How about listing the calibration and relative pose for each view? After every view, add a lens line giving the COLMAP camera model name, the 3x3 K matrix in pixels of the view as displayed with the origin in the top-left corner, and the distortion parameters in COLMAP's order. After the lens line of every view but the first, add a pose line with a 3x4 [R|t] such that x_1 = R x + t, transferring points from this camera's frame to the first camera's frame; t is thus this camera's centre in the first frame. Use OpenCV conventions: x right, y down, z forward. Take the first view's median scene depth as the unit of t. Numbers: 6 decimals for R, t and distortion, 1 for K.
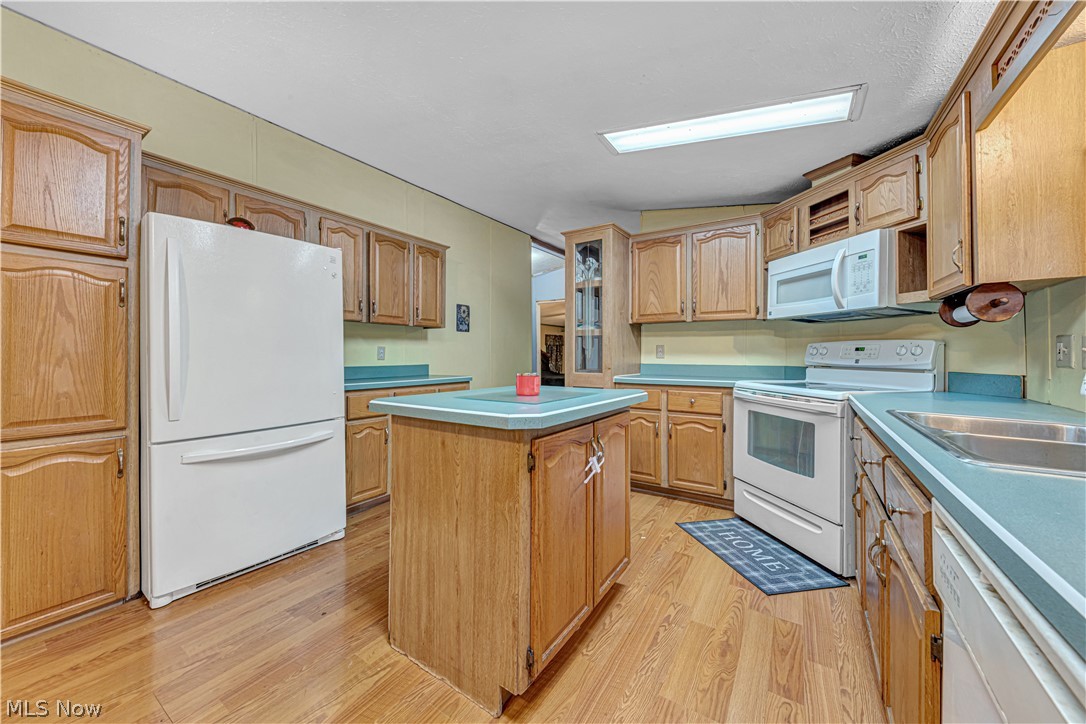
lens RADIAL K [[389.7, 0, 544.2], [0, 389.7, 357.8], [0, 0, 1]] dist [0.000680, -0.000023]
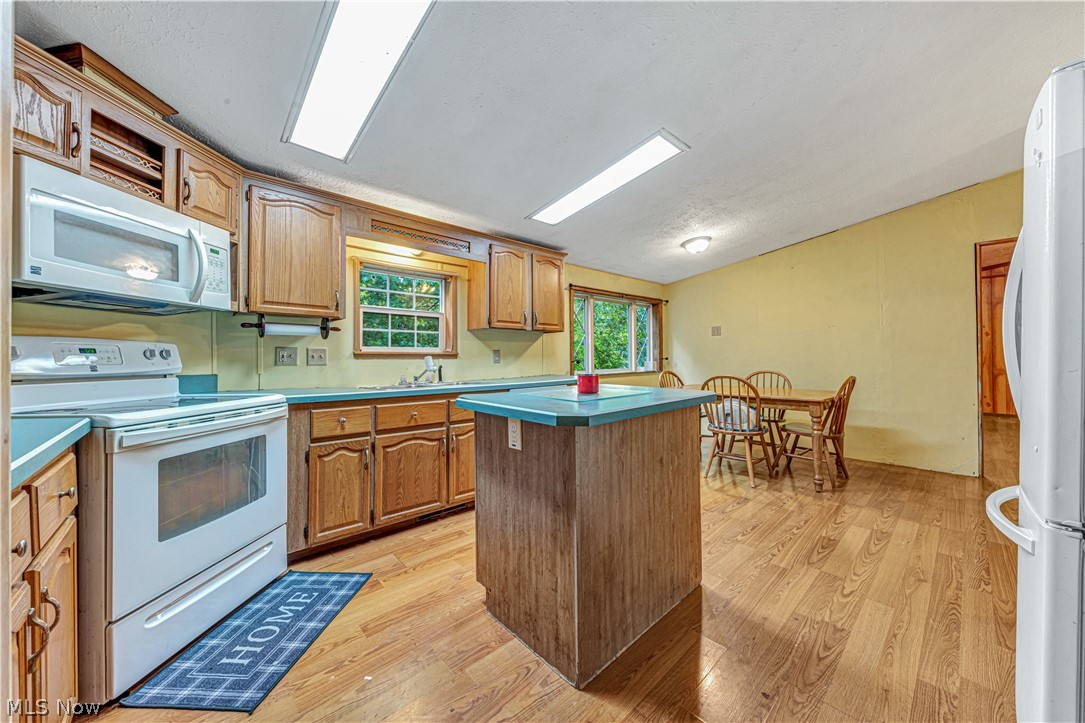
lens RADIAL K [[389.3, 0, 543.7], [0, 389.3, 357.3], [0, 0, 1]] dist [0.000680, -0.000023]
pose [[-0.966812, 0.006187, 0.255415, -0.150747], [0.008112, 0.999946, 0.006482, -0.009824], [-0.255361, 0.008339, -0.966810, 1.583424]]
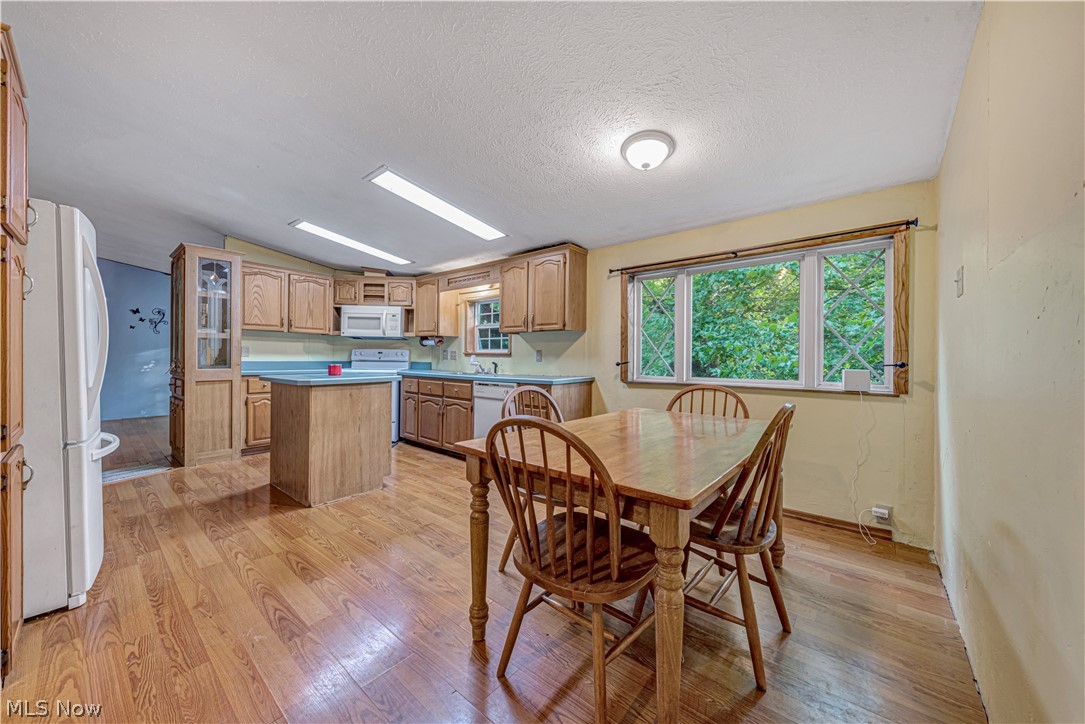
lens RADIAL K [[389.3, 0, 543.7], [0, 389.3, 357.8], [0, 0, 1]] dist [0.000680, -0.000023]
pose [[0.123867, -0.001812, 0.992297, -1.416594], [-0.001653, 0.999997, 0.002032, 0.001085], [-0.992298, -0.001892, 0.123863, -0.232480]]
